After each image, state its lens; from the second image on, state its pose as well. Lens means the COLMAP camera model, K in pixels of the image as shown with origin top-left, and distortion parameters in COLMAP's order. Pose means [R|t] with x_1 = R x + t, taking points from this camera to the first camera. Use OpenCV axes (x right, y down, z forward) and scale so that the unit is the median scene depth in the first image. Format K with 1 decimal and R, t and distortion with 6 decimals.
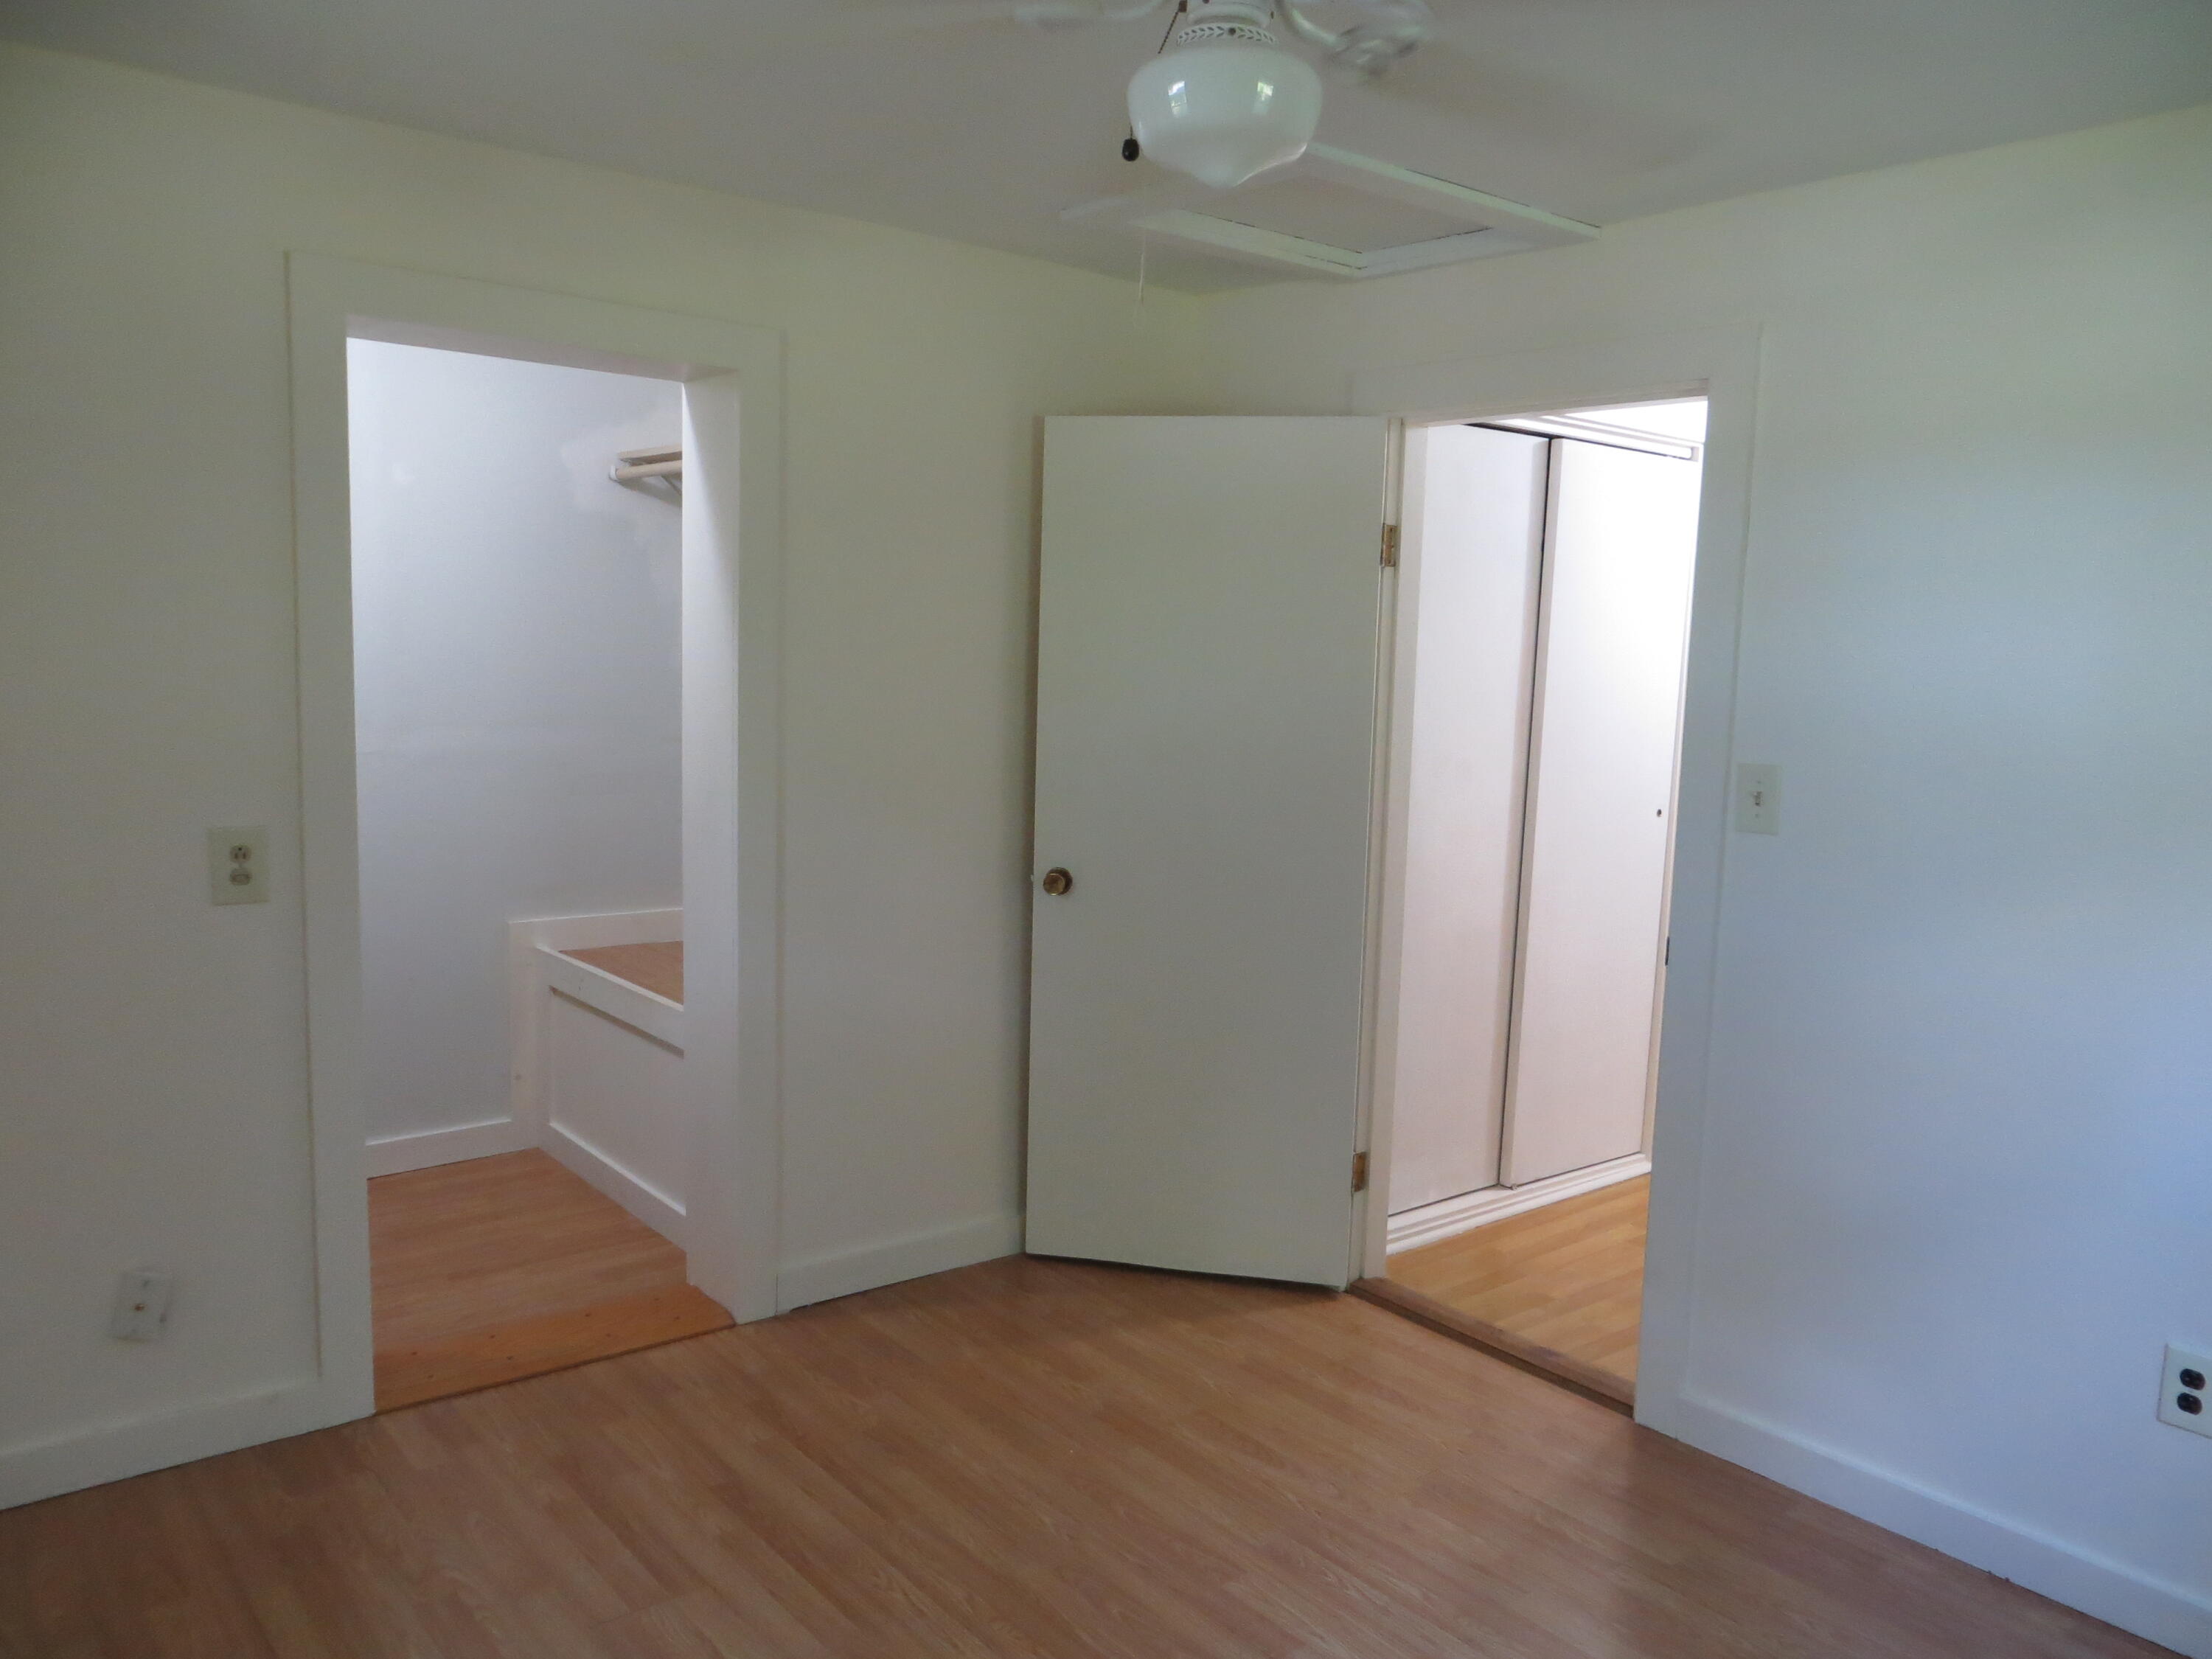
lens RADIAL K [[1669.8, 0, 1095.8], [0, 1669.8, 826.4], [0, 0, 1]] dist [-0.007367, -0.008274]
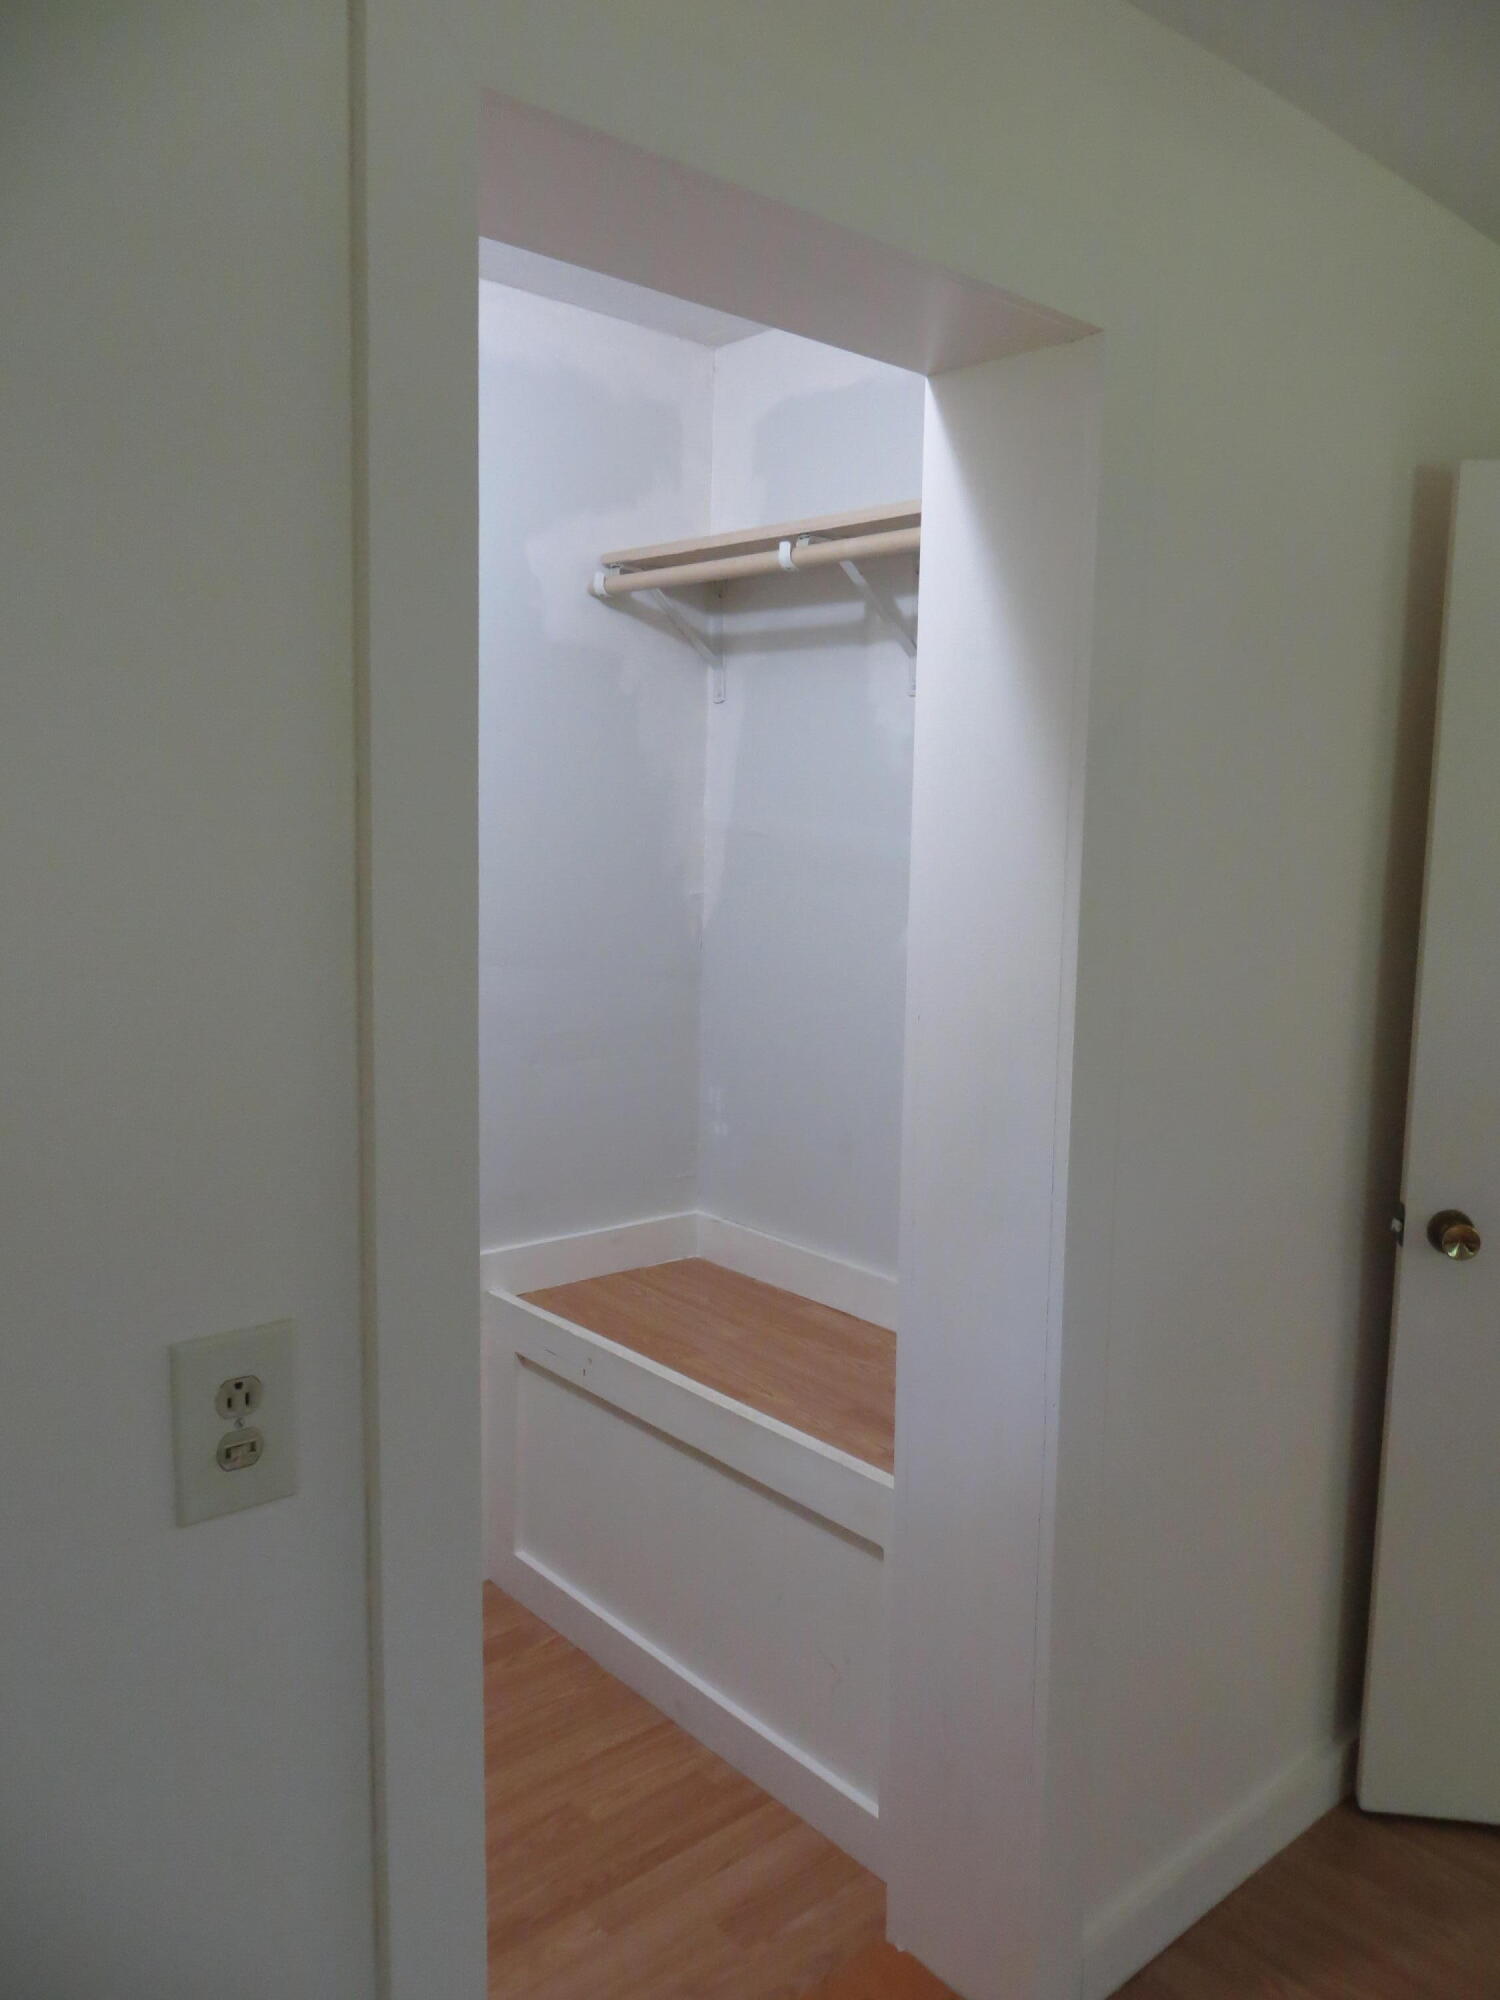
lens RADIAL K [[1509.8, 0, 748.4], [0, 1509.8, 981.6], [0, 0, 1]] dist [-0.007367, -0.008274]
pose [[0.999049, -0.016515, 0.040357, -0.296455], [0.015991, 0.999784, 0.013251, -0.069482], [-0.040567, -0.012593, 0.999097, 0.455486]]
